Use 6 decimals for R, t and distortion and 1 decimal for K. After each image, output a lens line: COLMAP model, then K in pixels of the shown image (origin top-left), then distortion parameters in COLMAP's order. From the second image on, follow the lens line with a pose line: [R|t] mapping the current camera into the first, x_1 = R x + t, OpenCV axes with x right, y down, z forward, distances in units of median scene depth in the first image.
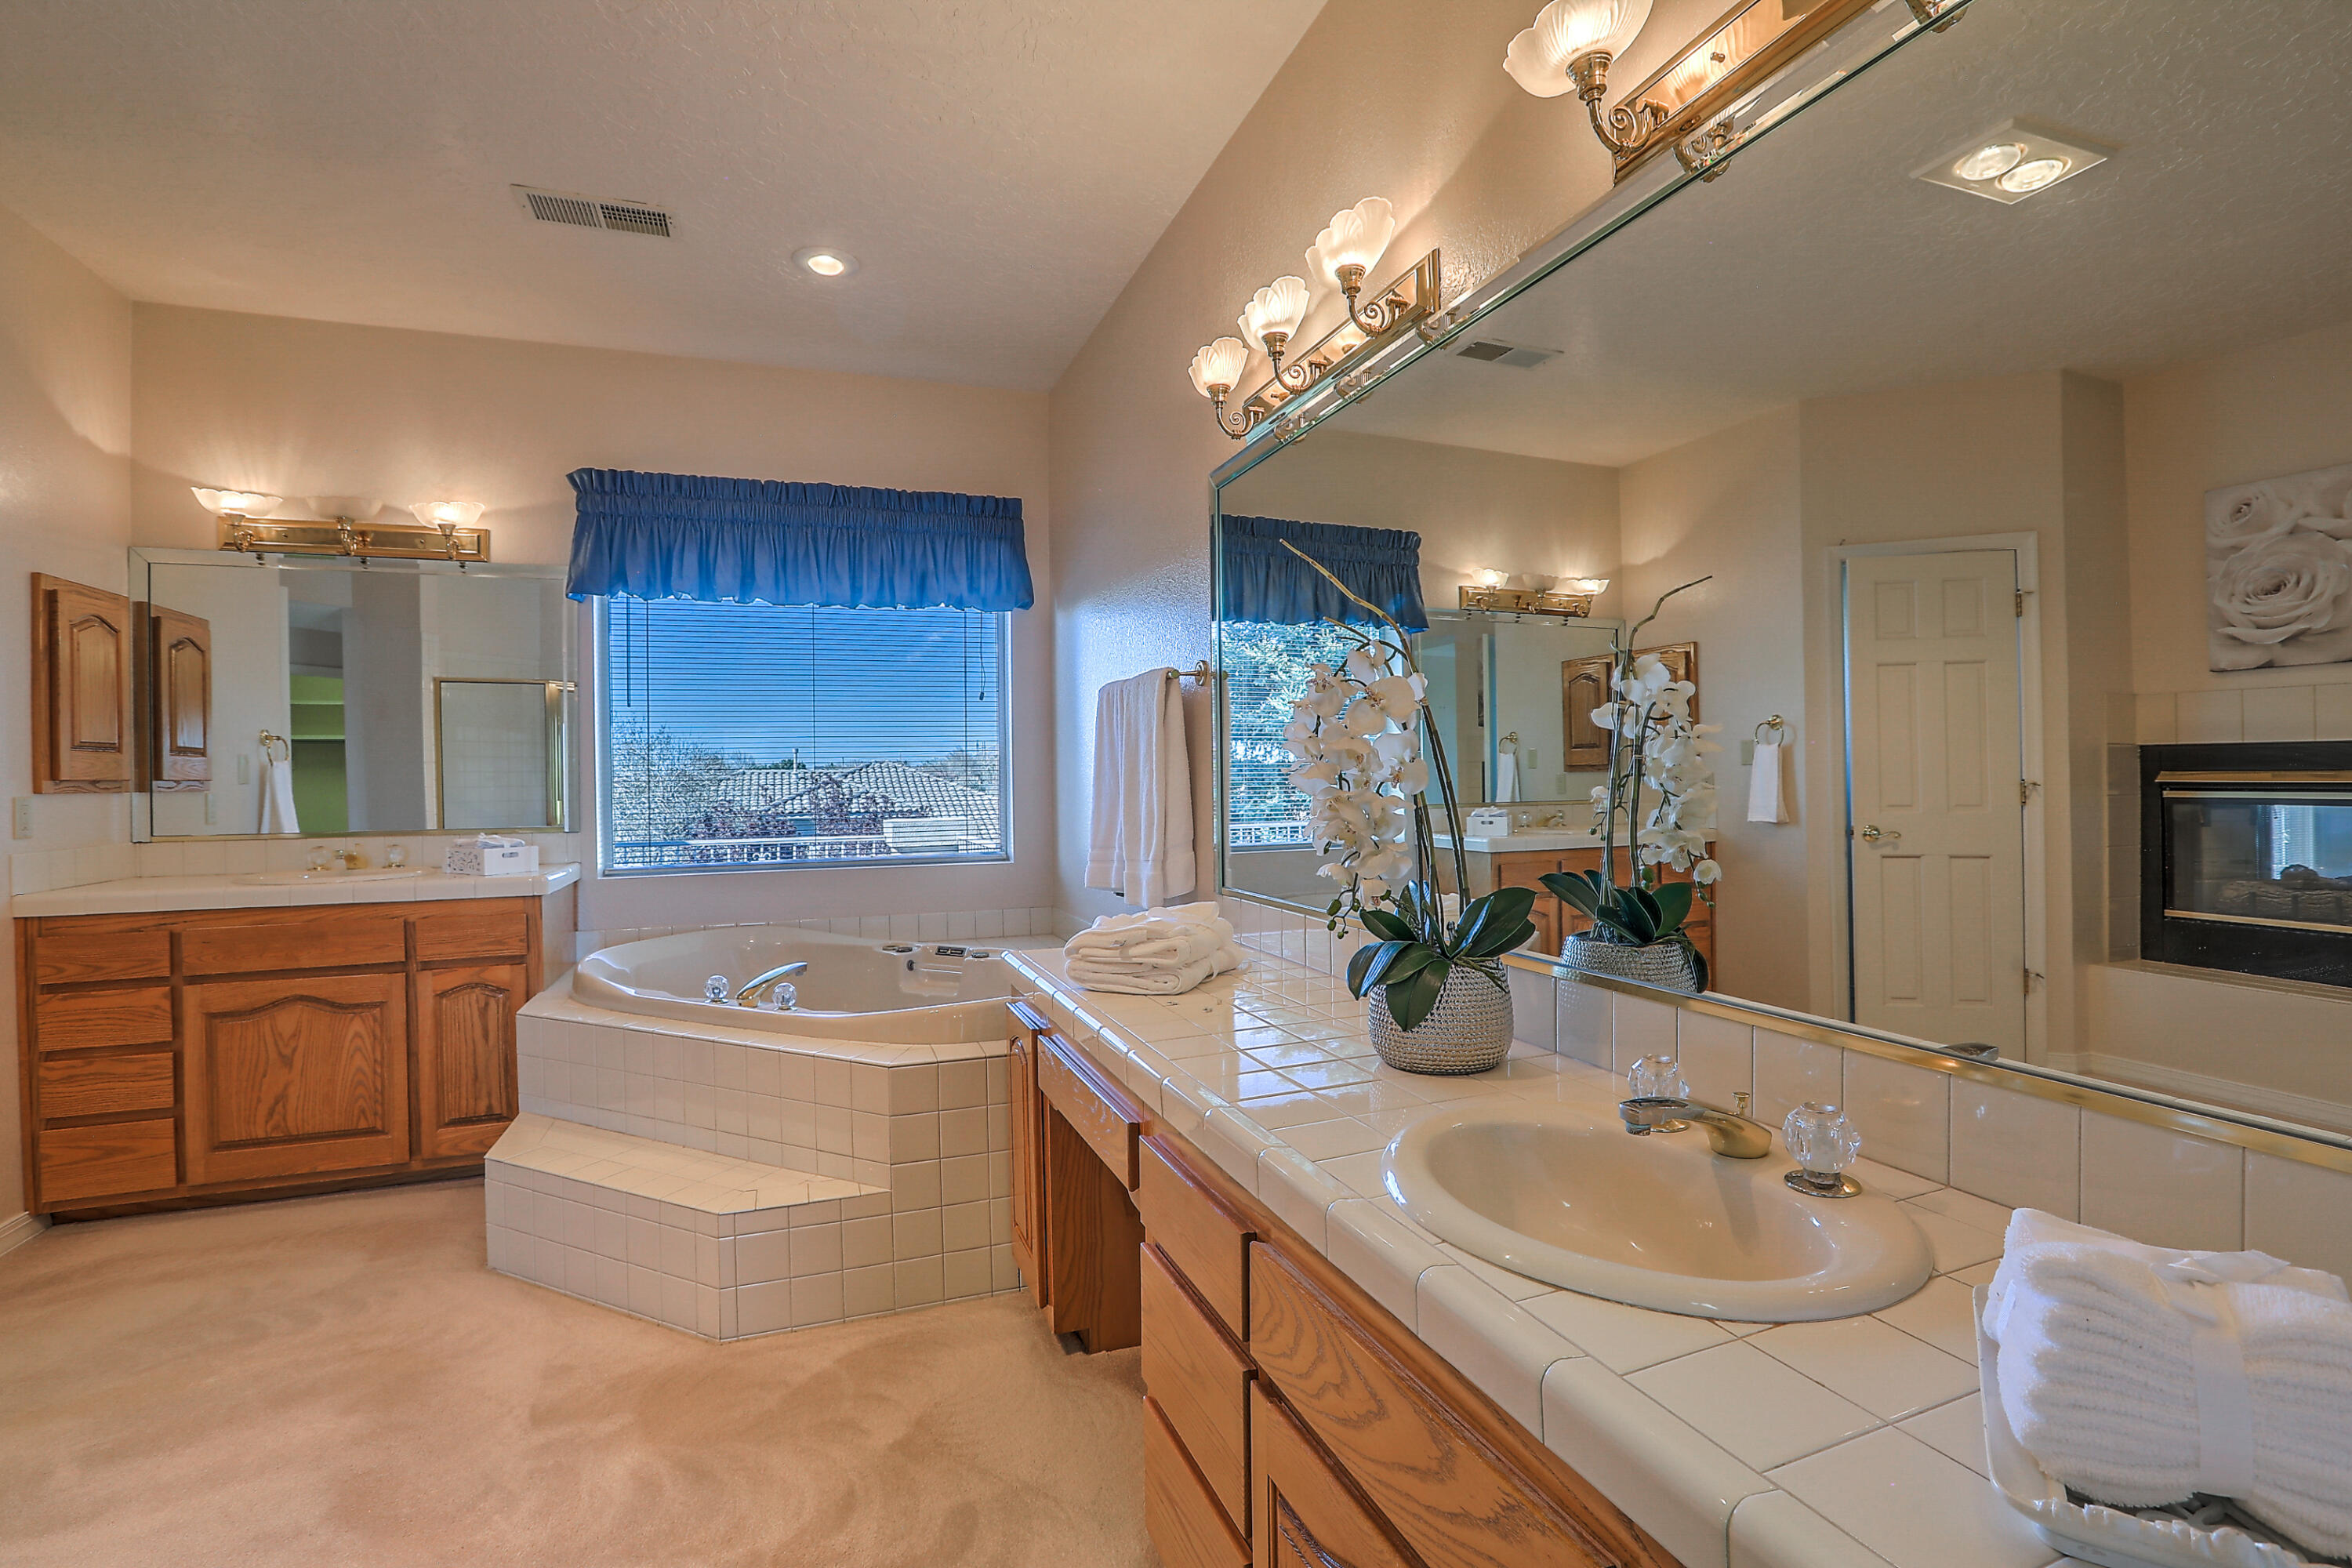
lens RADIAL K [[1062.9, 0, 1182.6], [0, 1062.9, 779.8], [0, 0, 1]] dist [-0.047711, 0.014977]
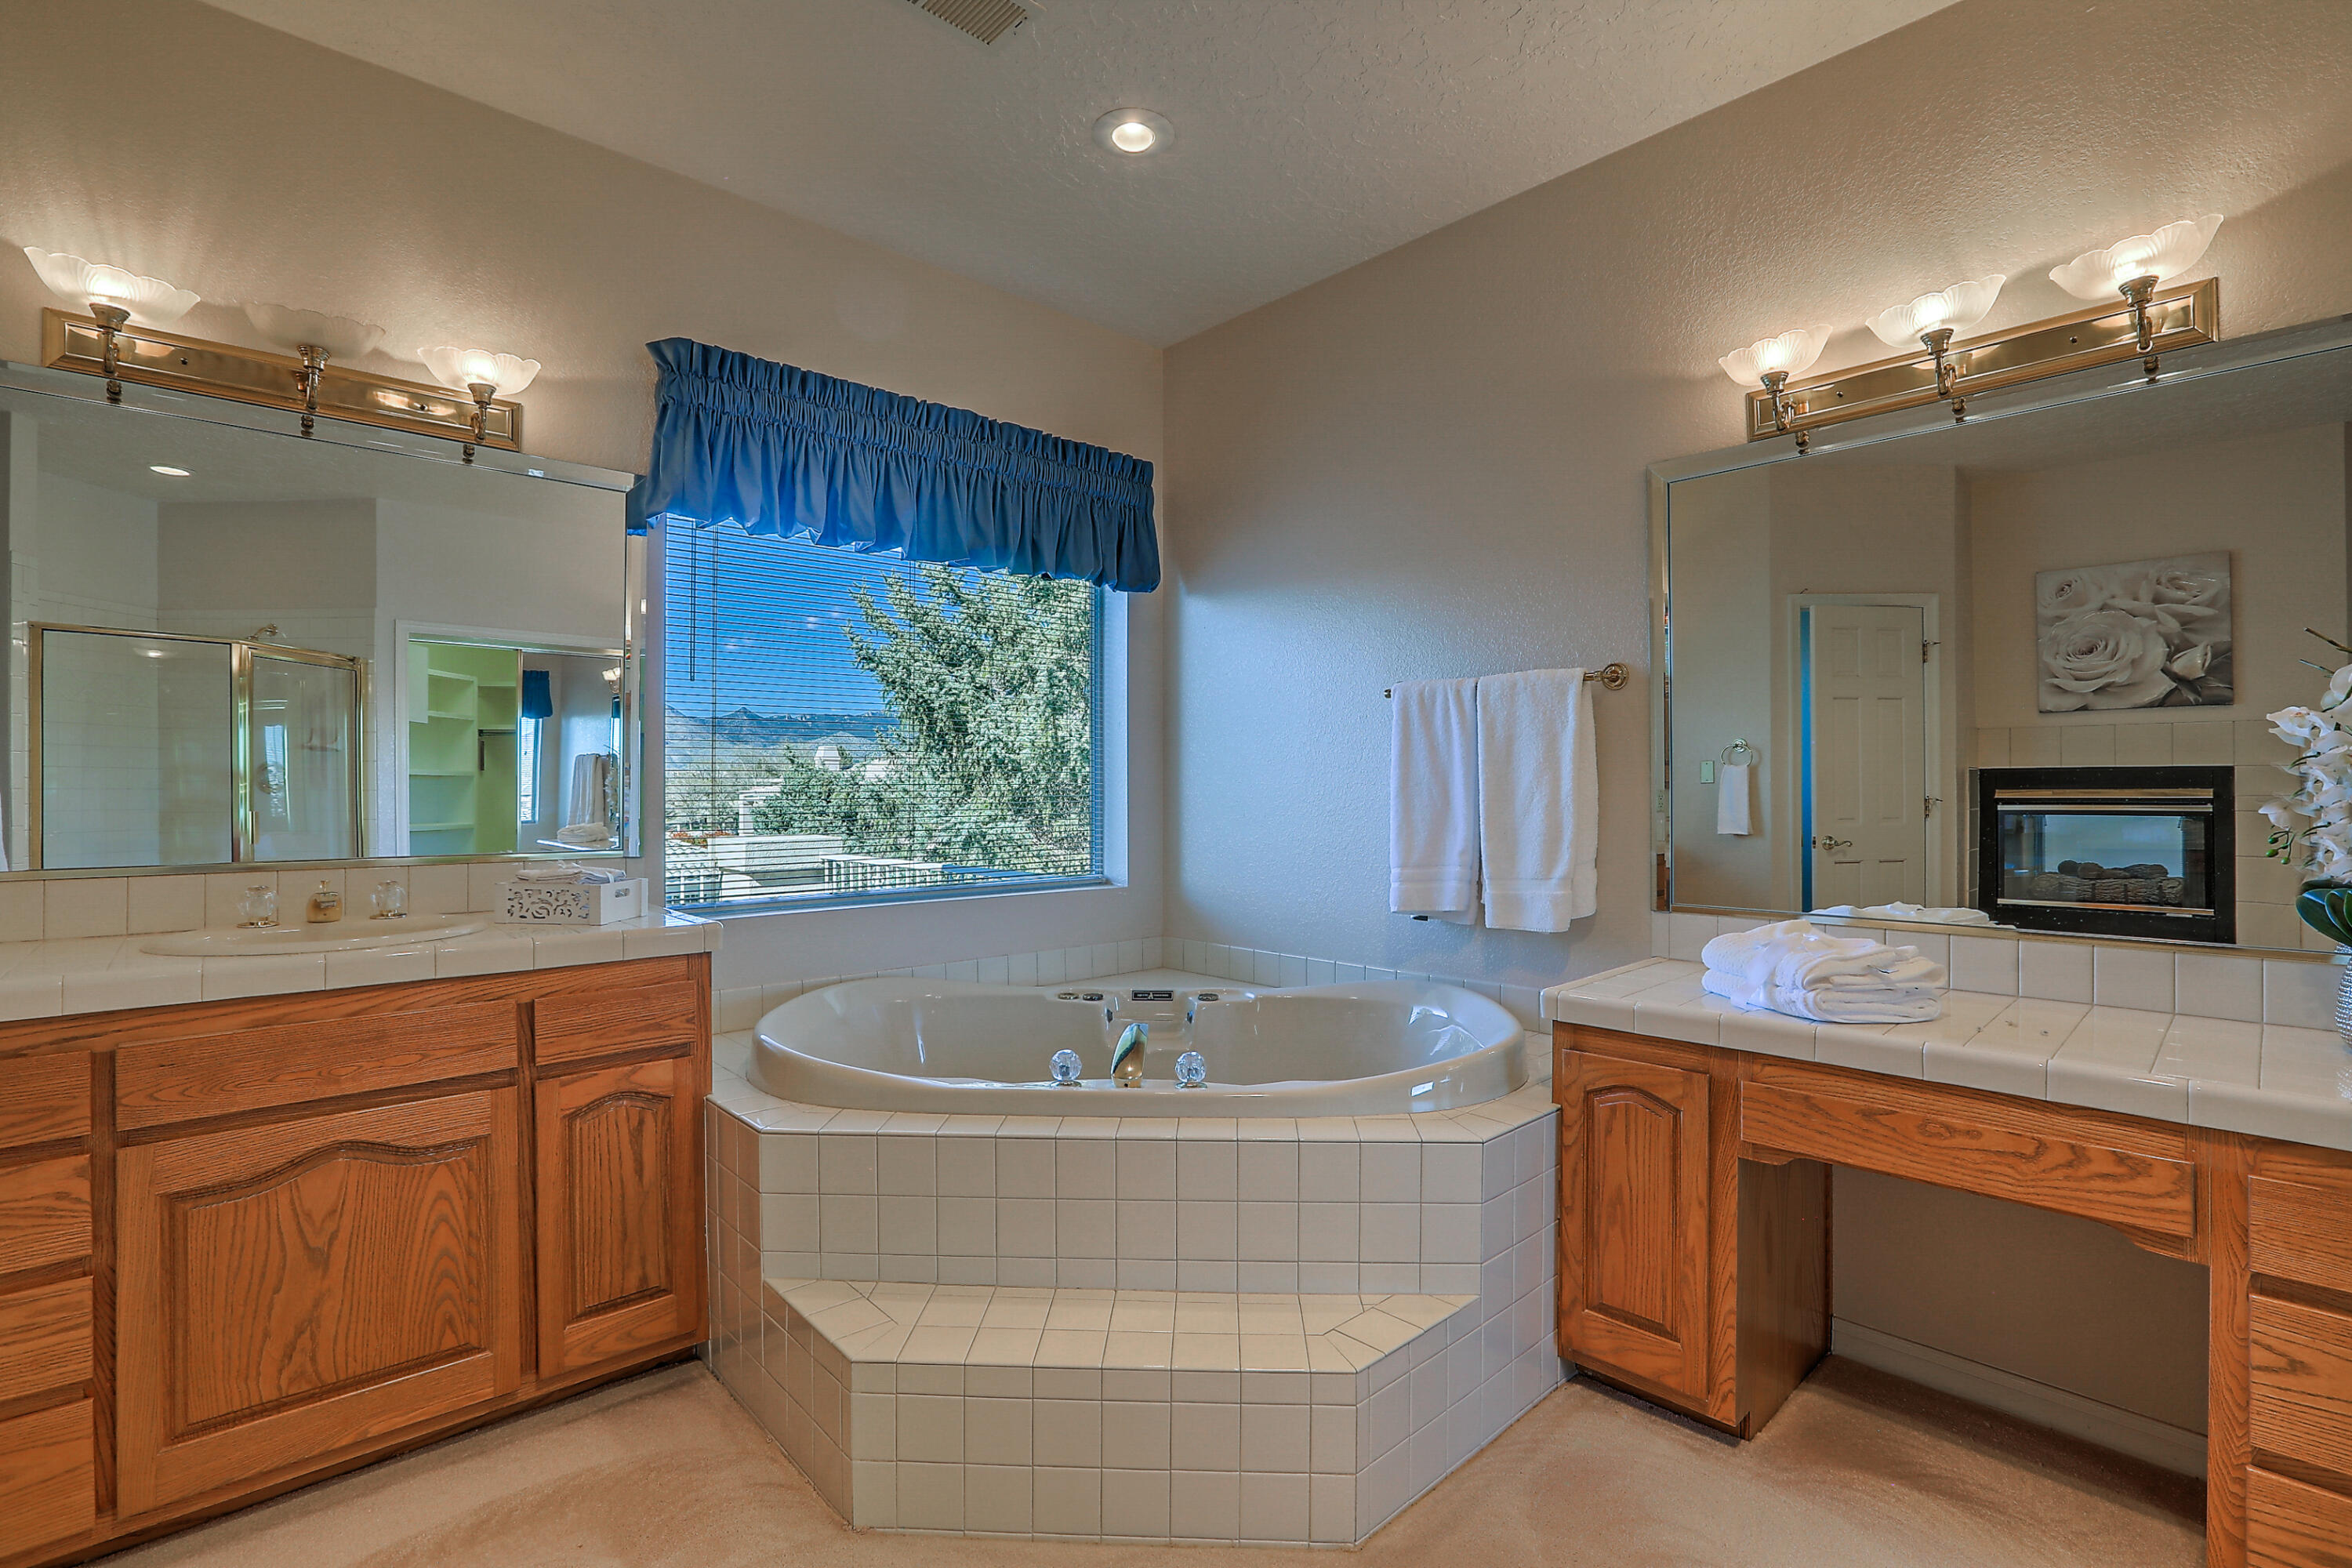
lens RADIAL K [[1062.9, 0, 1182.6], [0, 1062.9, 779.8], [0, 0, 1]] dist [-0.047711, 0.014977]
pose [[0.925846, 0.011582, 0.377723, -0.605456], [-0.004433, 0.999794, -0.019791, 0.012079], [-0.377875, 0.016649, 0.925707, 0.260110]]
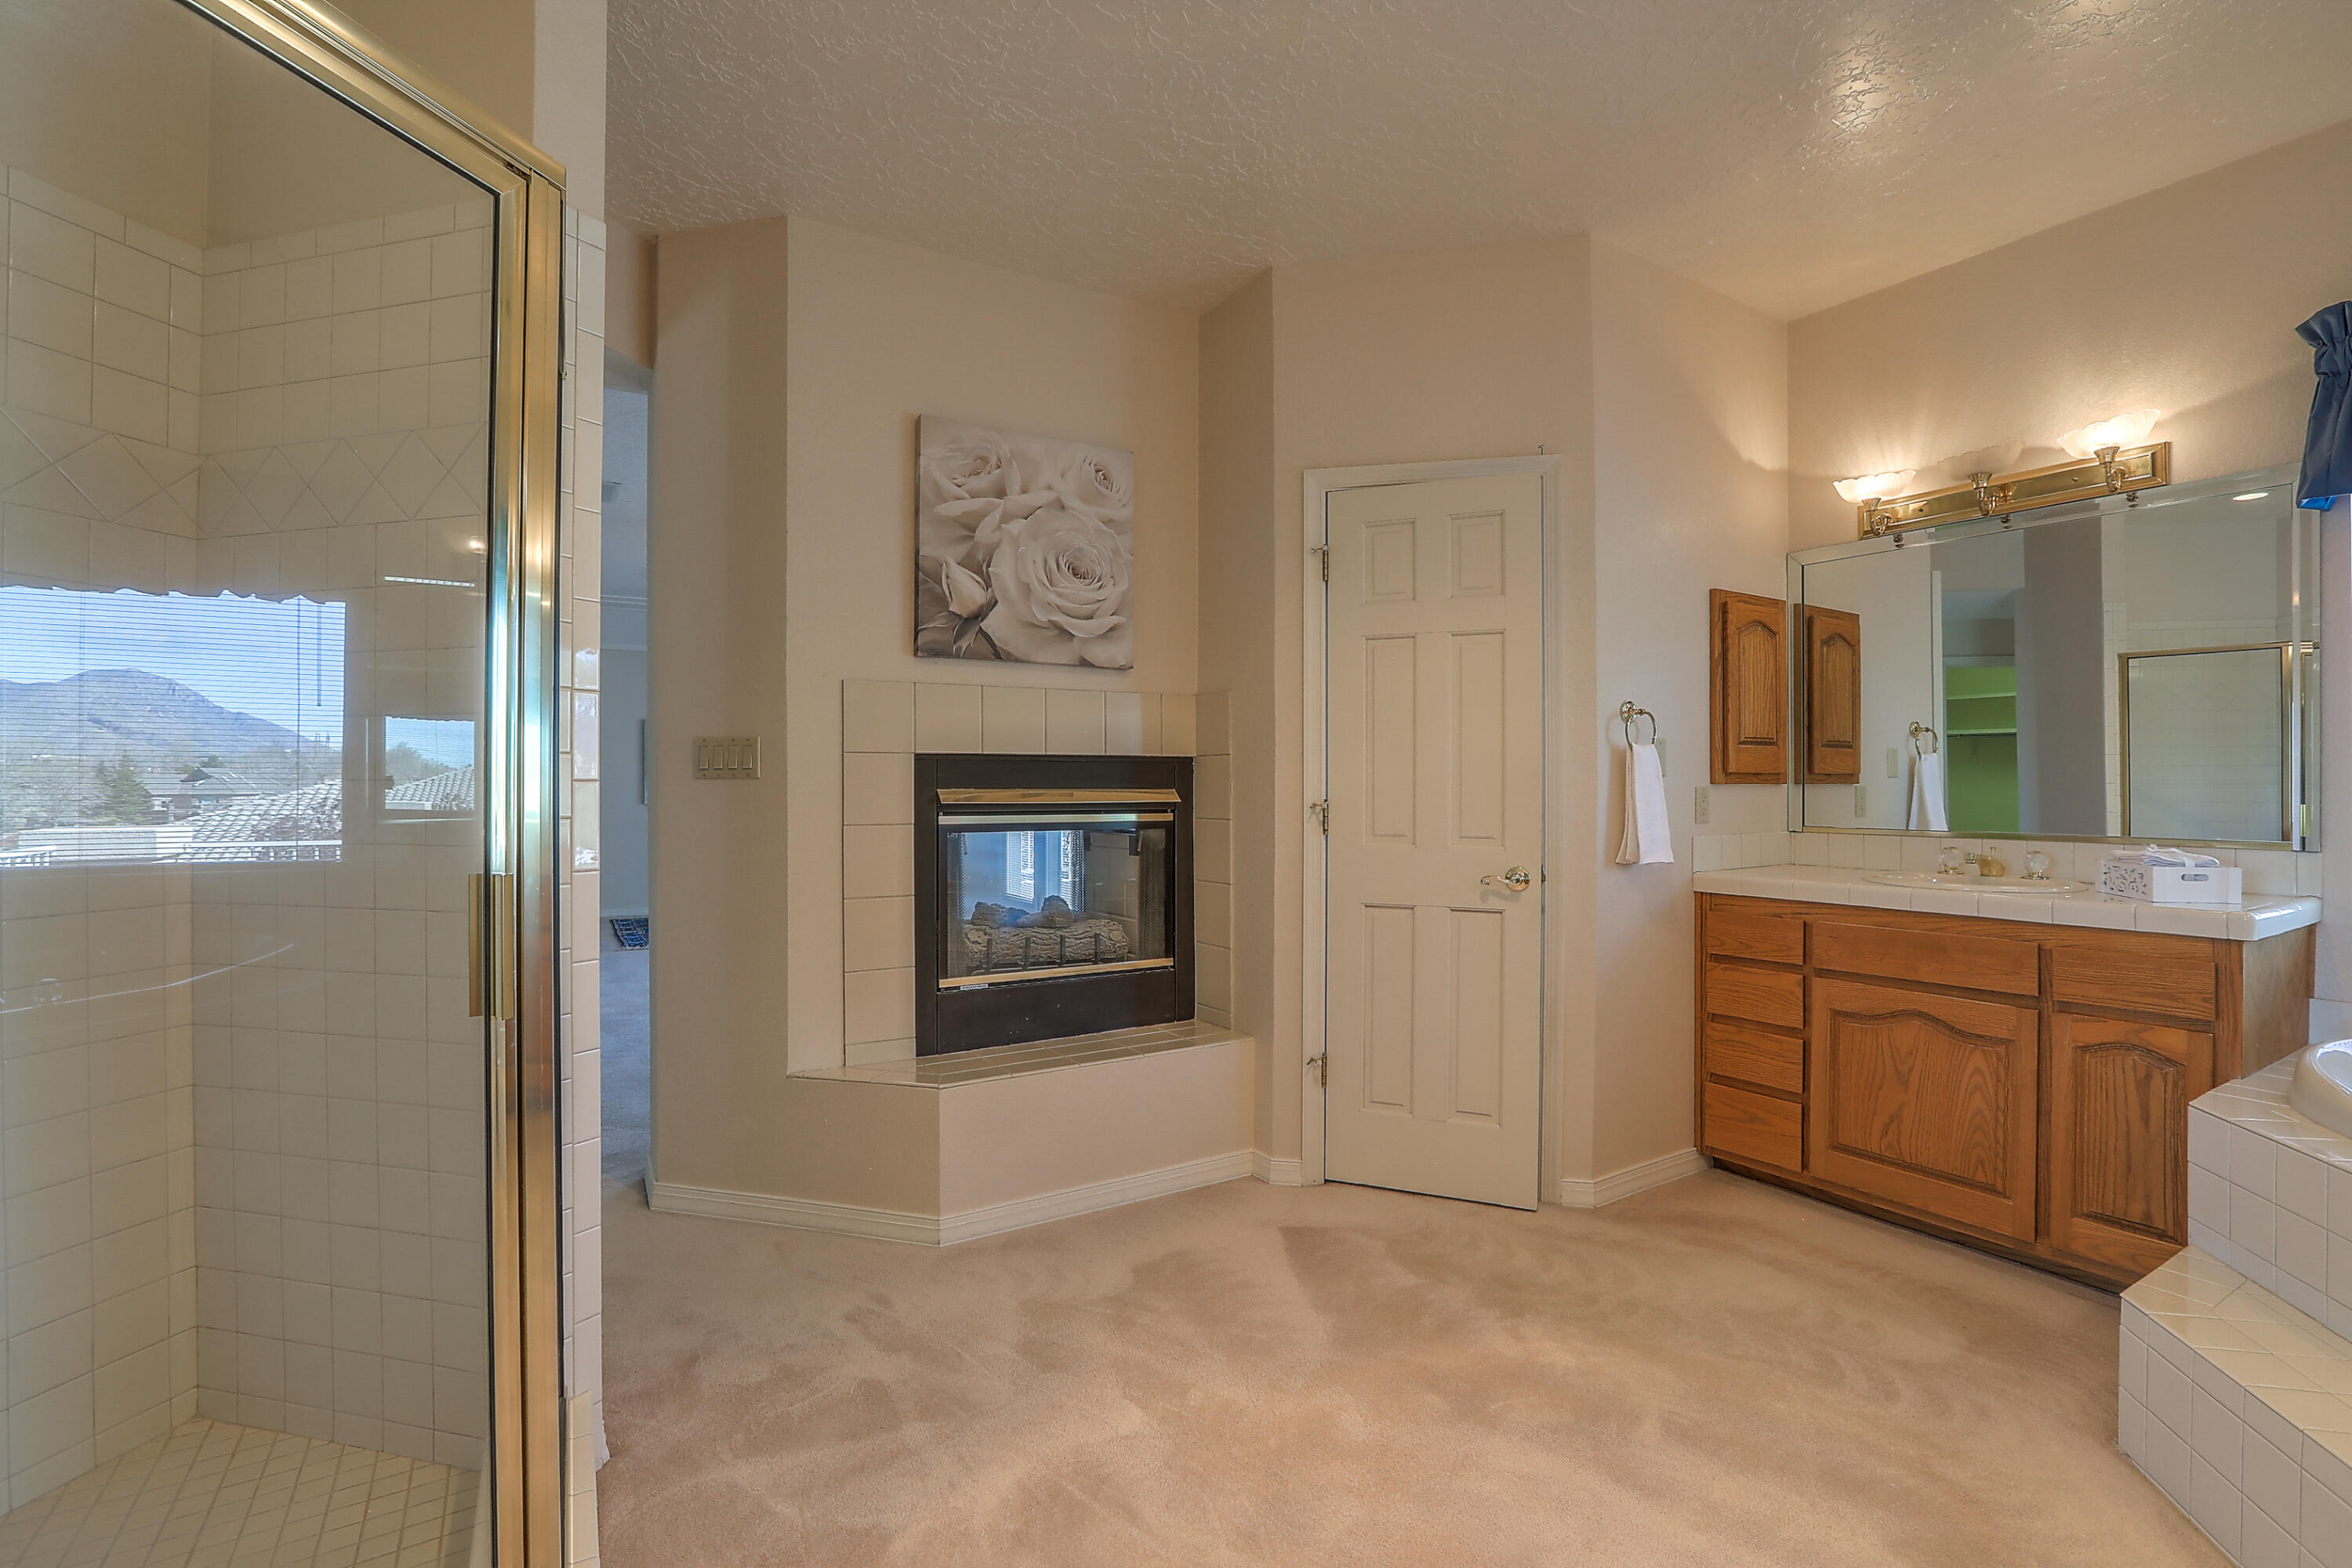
lens RADIAL K [[1062.9, 0, 1182.6], [0, 1062.9, 779.8], [0, 0, 1]] dist [-0.047711, 0.014977]
pose [[0.192745, 0.010375, -0.981194, -0.083072], [-0.006253, 0.999937, 0.009345, 0.001720], [0.981229, 0.004335, 0.192797, 0.182144]]
